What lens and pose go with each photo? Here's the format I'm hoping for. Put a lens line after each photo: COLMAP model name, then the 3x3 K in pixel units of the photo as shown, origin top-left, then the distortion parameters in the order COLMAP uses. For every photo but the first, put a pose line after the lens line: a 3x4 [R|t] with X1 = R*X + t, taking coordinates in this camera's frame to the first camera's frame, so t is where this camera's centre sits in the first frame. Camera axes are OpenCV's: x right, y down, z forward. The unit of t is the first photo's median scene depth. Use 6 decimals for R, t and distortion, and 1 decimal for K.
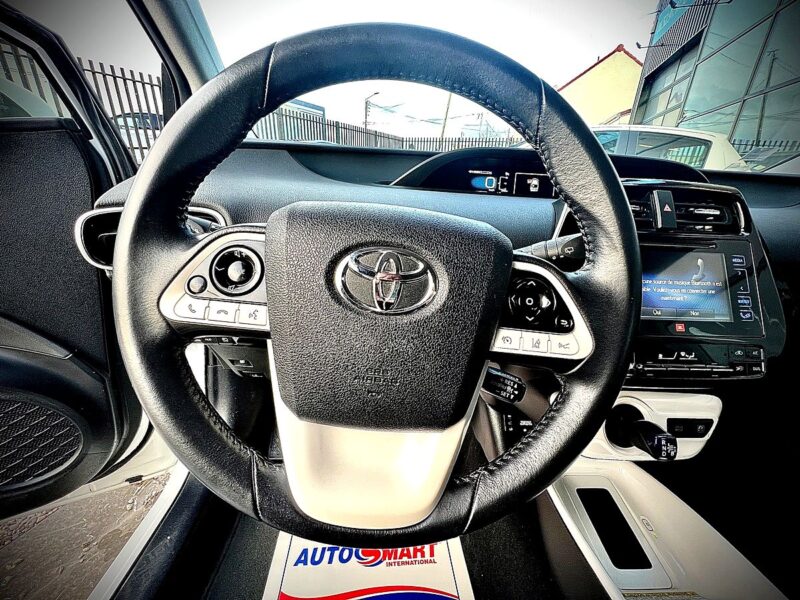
lens RADIAL K [[321.3, 0, 400.0], [0, 321.3, 300.0], [0, 0, 1]] dist [-0.005065, 0.000386]
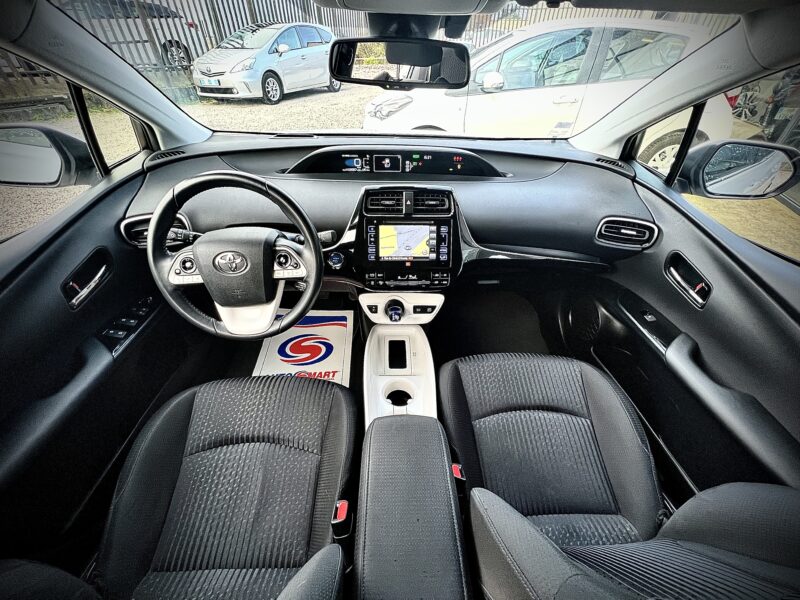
lens RADIAL K [[321.3, 0, 400.0], [0, 321.3, 300.0], [0, 0, 1]] dist [-0.005065, 0.000386]
pose [[0.999269, -0.023910, -0.029832, 0.658390], [0.031674, 0.954747, 0.295727, -0.241023], [0.021412, -0.296456, 0.954806, -0.832119]]
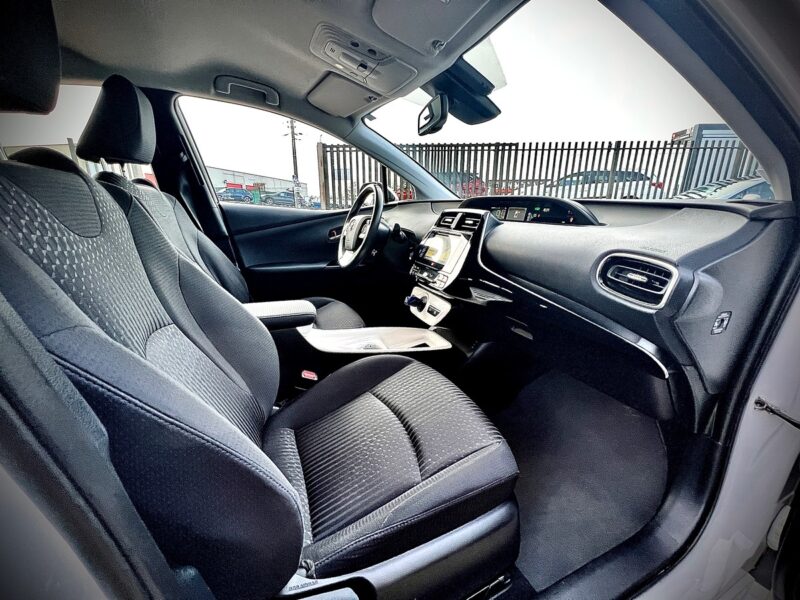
lens RADIAL K [[321.3, 0, 400.0], [0, 321.3, 300.0], [0, 0, 1]] dist [-0.005065, 0.000386]
pose [[0.363891, 0.211900, -0.907018, 2.356446], [-0.317062, 0.943805, 0.093290, 0.136136], [0.875817, 0.253634, 0.410627, -0.177999]]
